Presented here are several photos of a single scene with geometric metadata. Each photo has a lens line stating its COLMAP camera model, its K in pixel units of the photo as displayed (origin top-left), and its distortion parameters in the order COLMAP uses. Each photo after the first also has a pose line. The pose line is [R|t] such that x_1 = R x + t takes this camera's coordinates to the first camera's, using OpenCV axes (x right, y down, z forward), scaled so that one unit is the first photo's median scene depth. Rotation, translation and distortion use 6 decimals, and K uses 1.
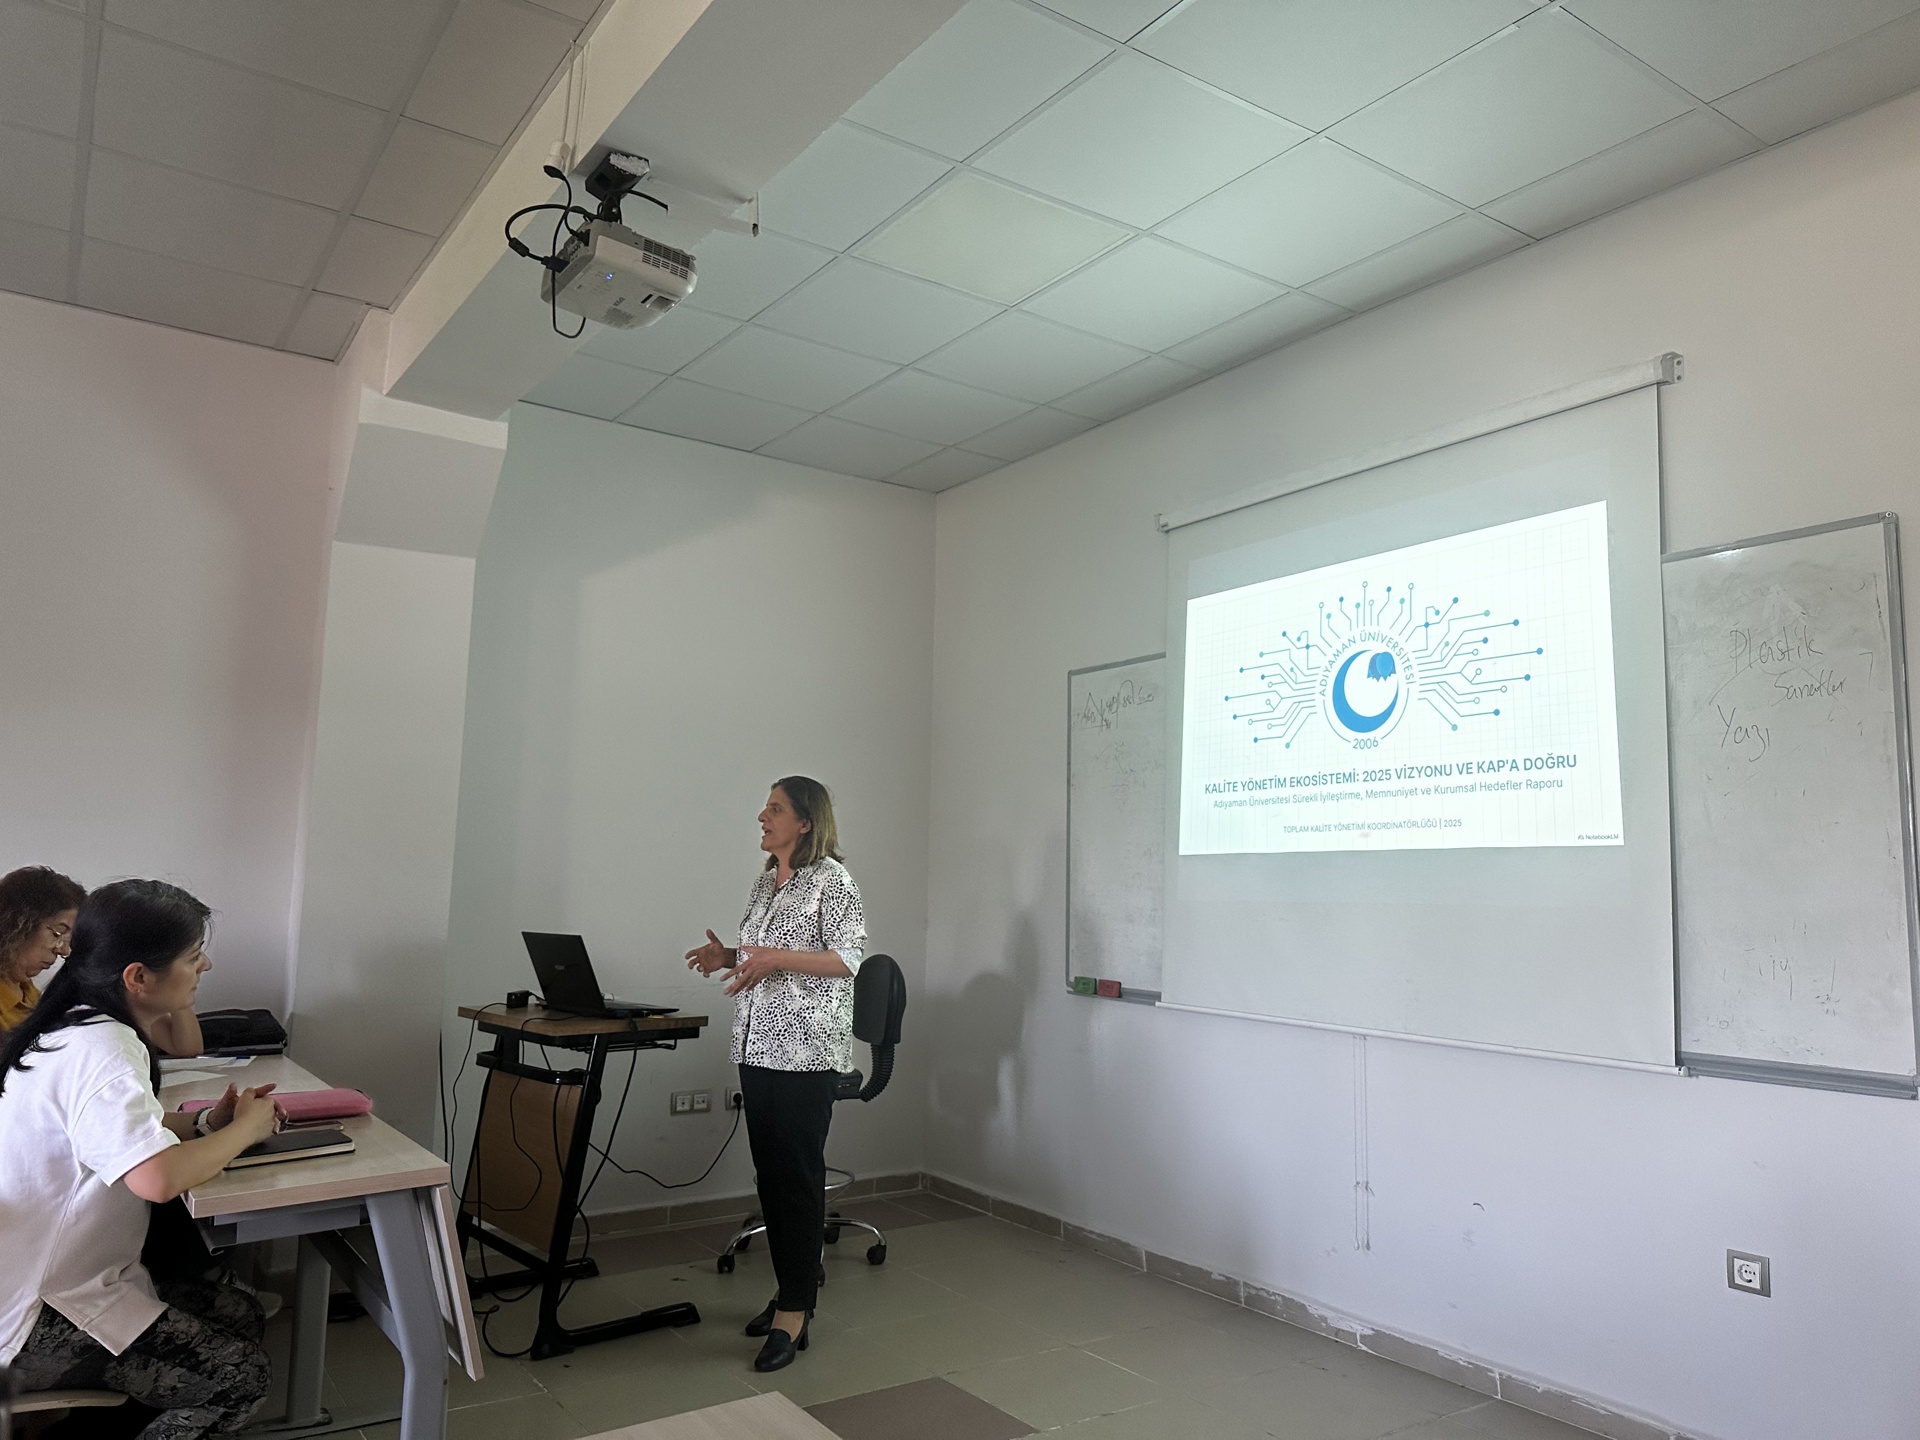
lens RADIAL K [[1361.6, 0, 984.2], [0, 1361.6, 720.5], [0, 0, 1]] dist [0.004073, -0.003452]
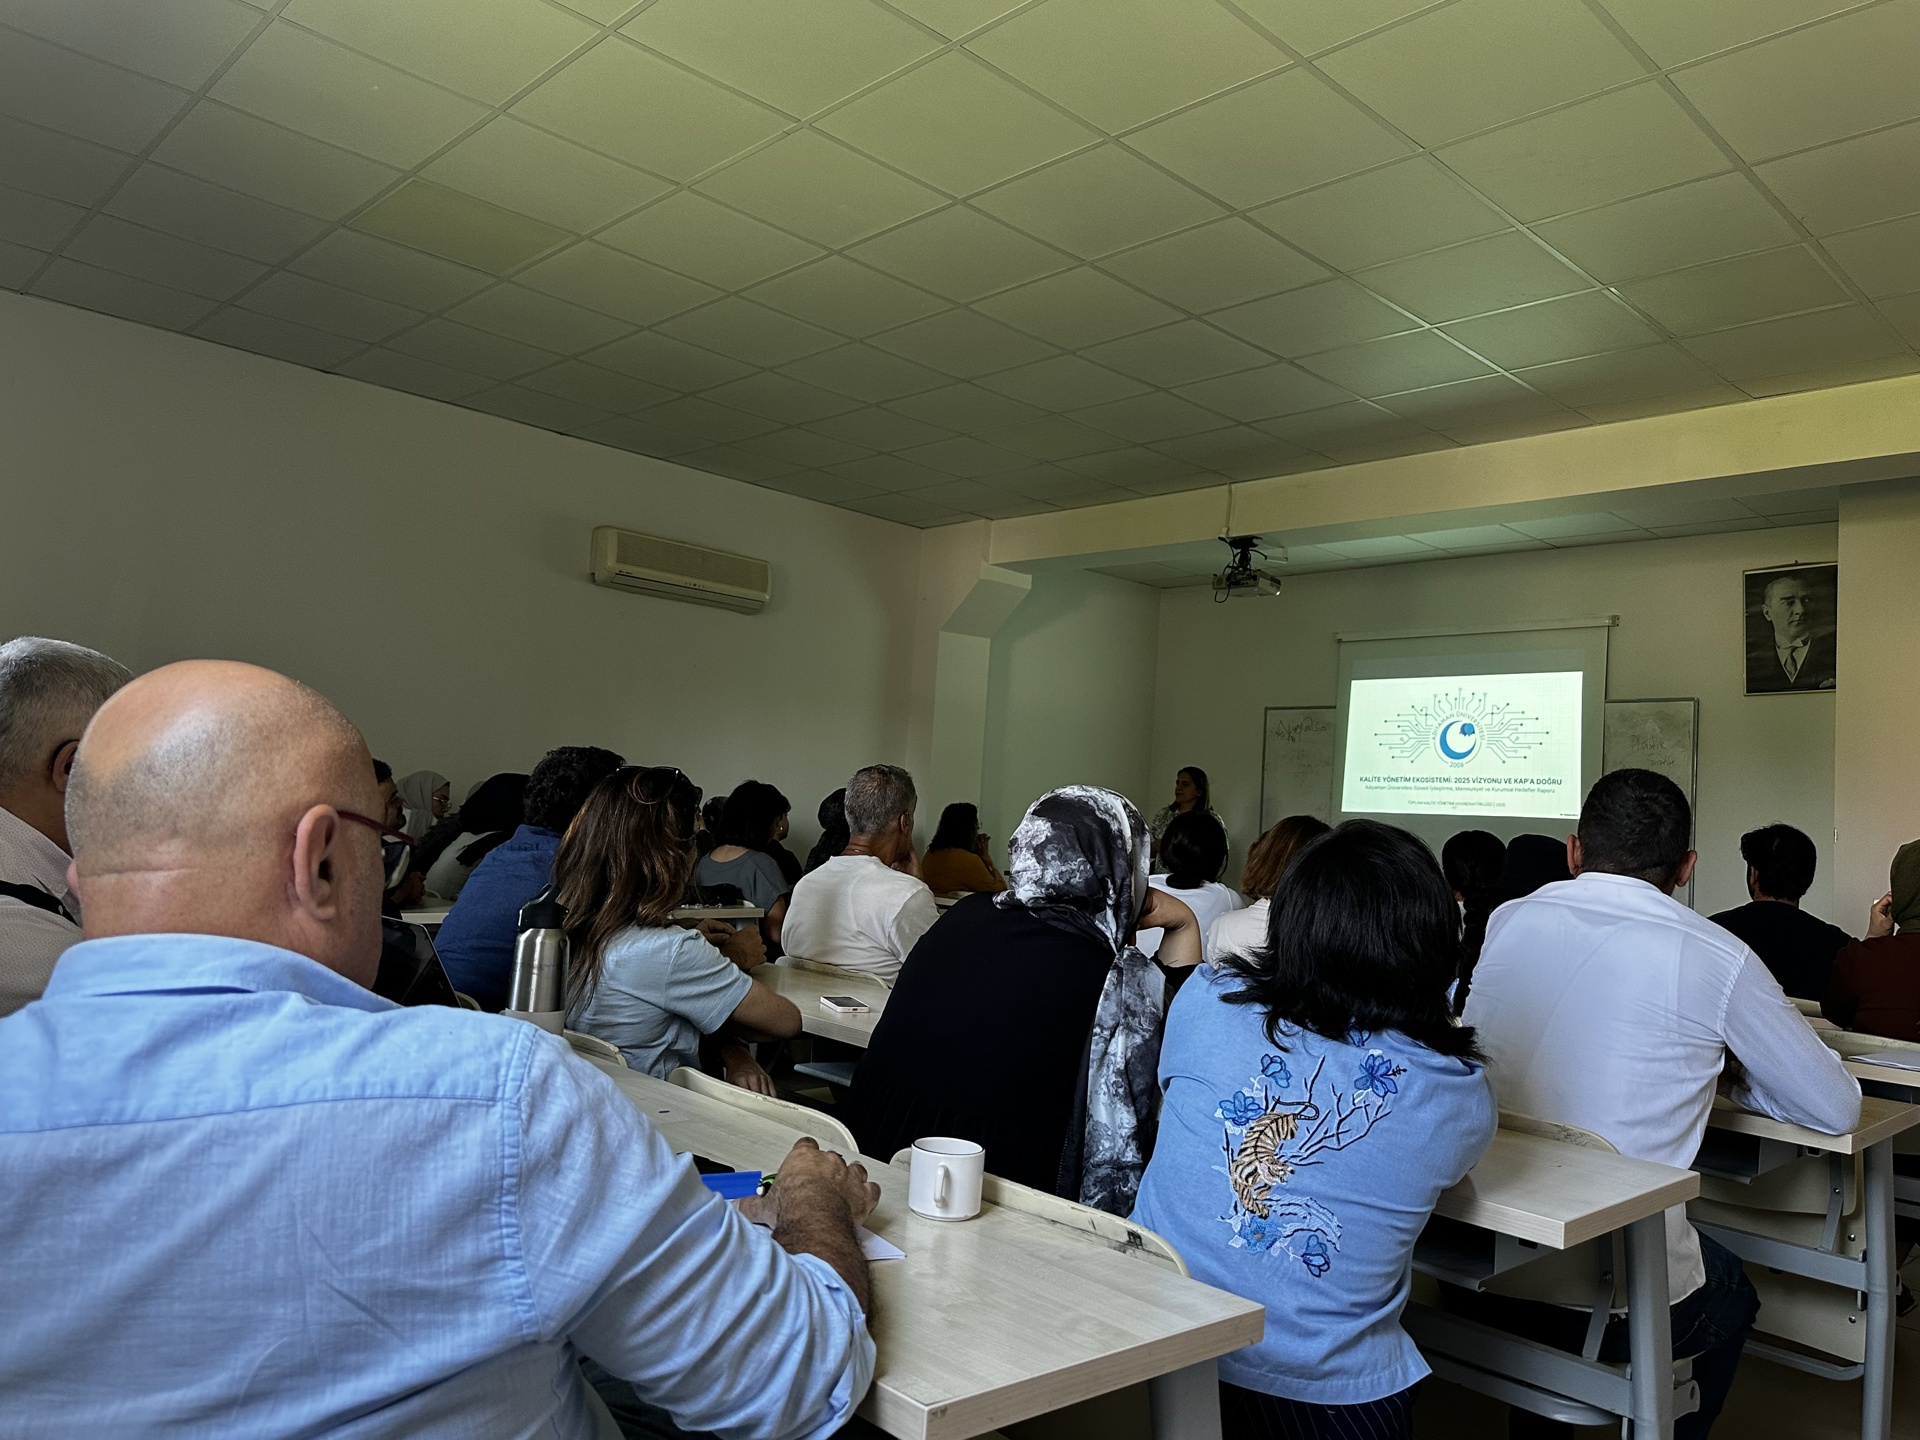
lens RADIAL K [[1408.0, 0, 960.0], [0, 1408.0, 720.0], [0, 0, 1]] dist [-0.008152, -0.000628]
pose [[0.987553, 0.044503, 0.150860, -0.816462], [-0.053738, 0.996887, 0.057699, -0.137314], [-0.147822, -0.065088, 0.986870, -1.045209]]
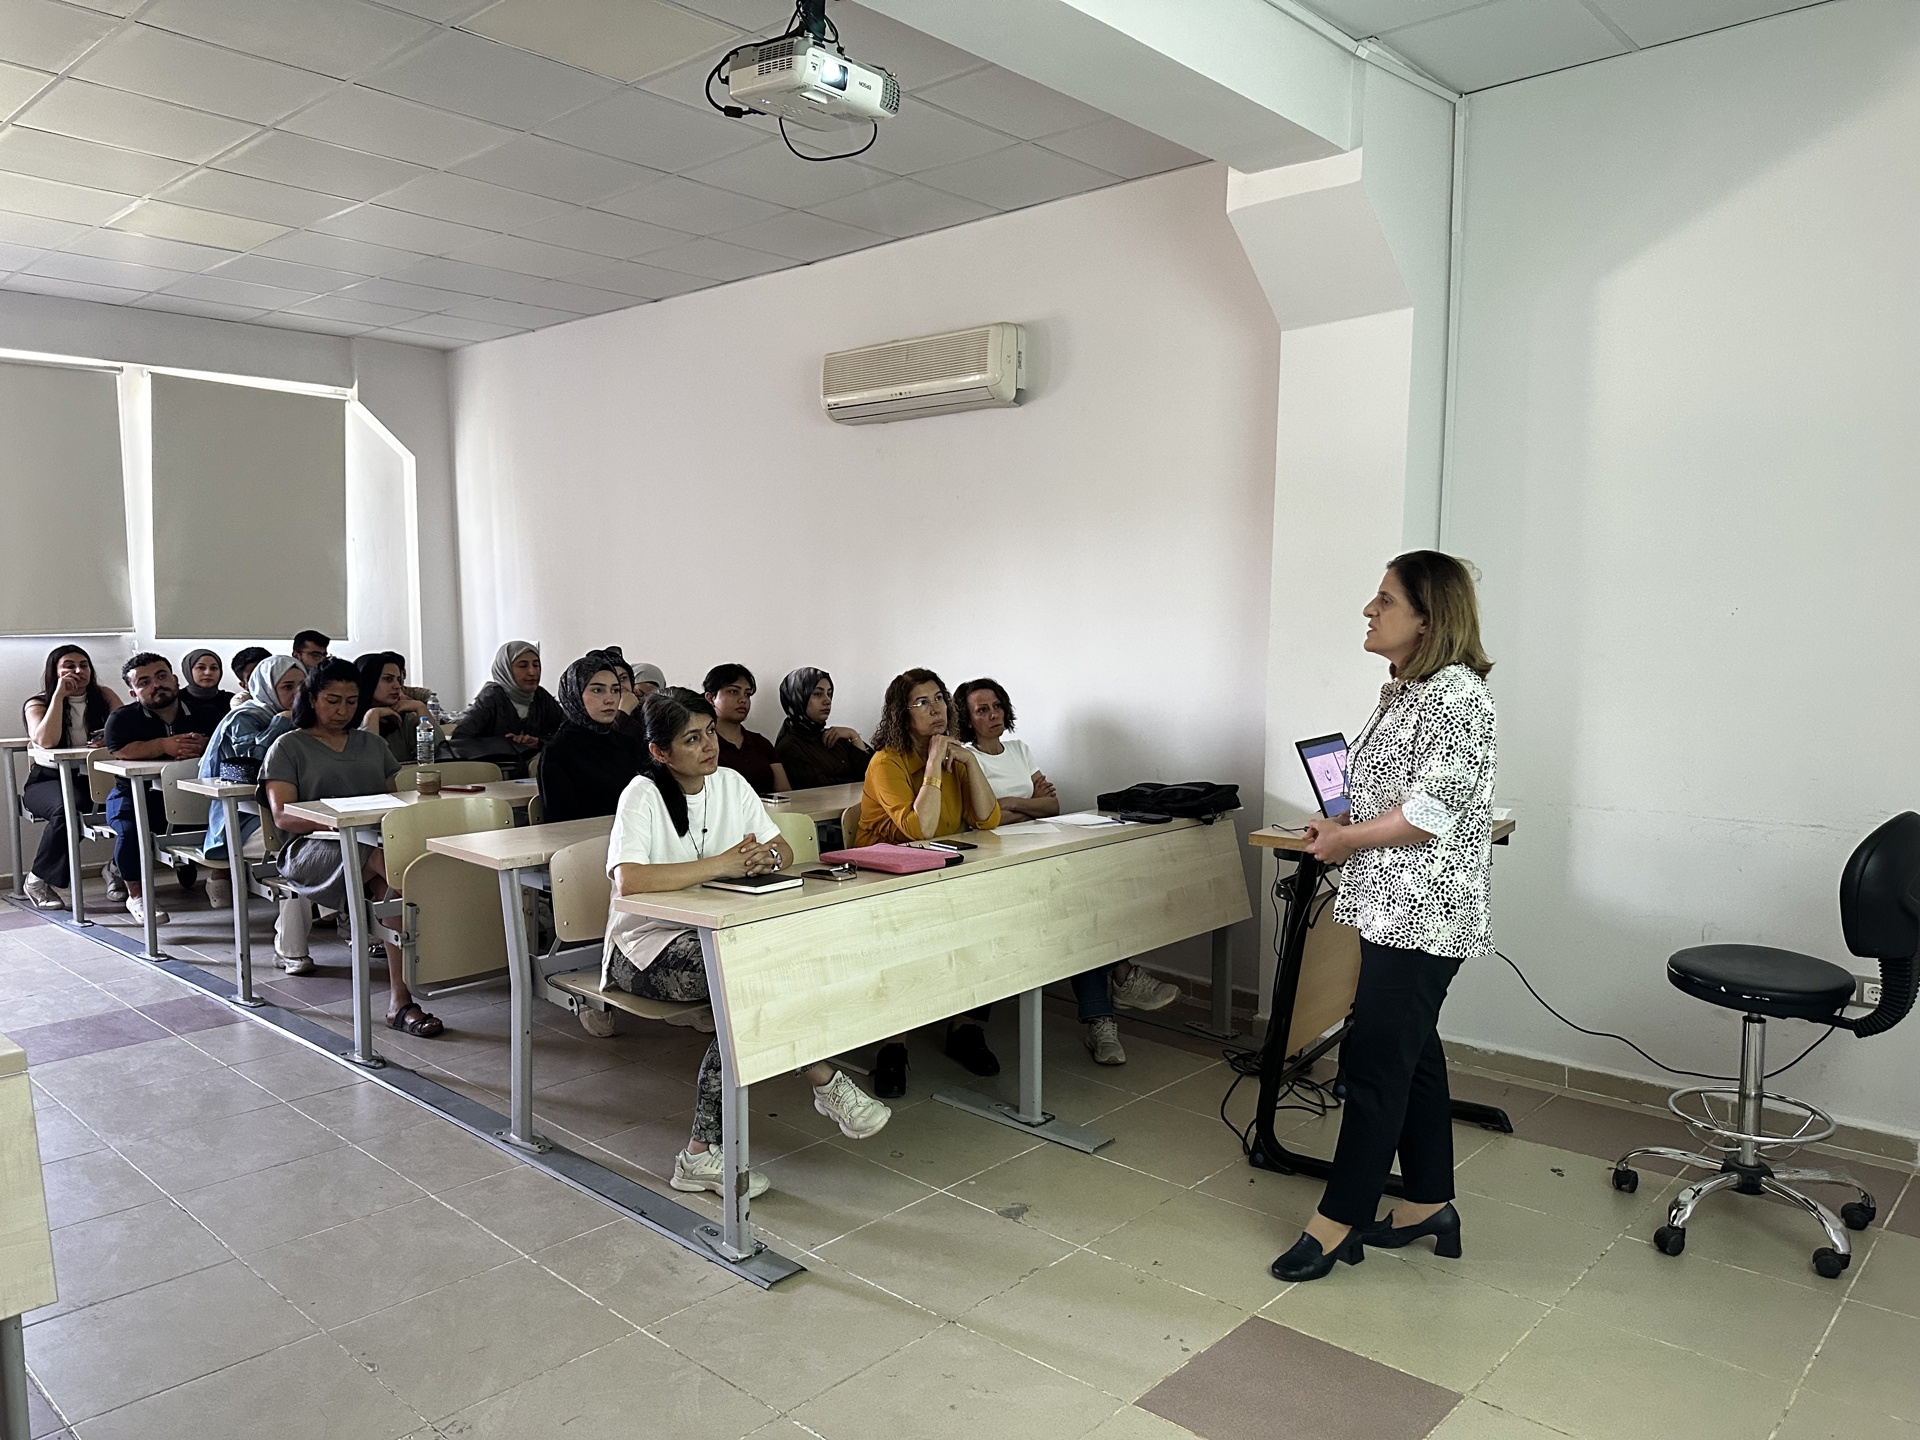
lens RADIAL K [[1361.6, 0, 984.2], [0, 1361.6, 720.5], [0, 0, 1]] dist [0.004073, -0.003452]
pose [[0.231348, 0.070305, -0.970327, 0.540636], [0.114733, 0.988454, 0.098974, 0.031224], [0.966082, -0.134226, 0.220610, 0.615005]]
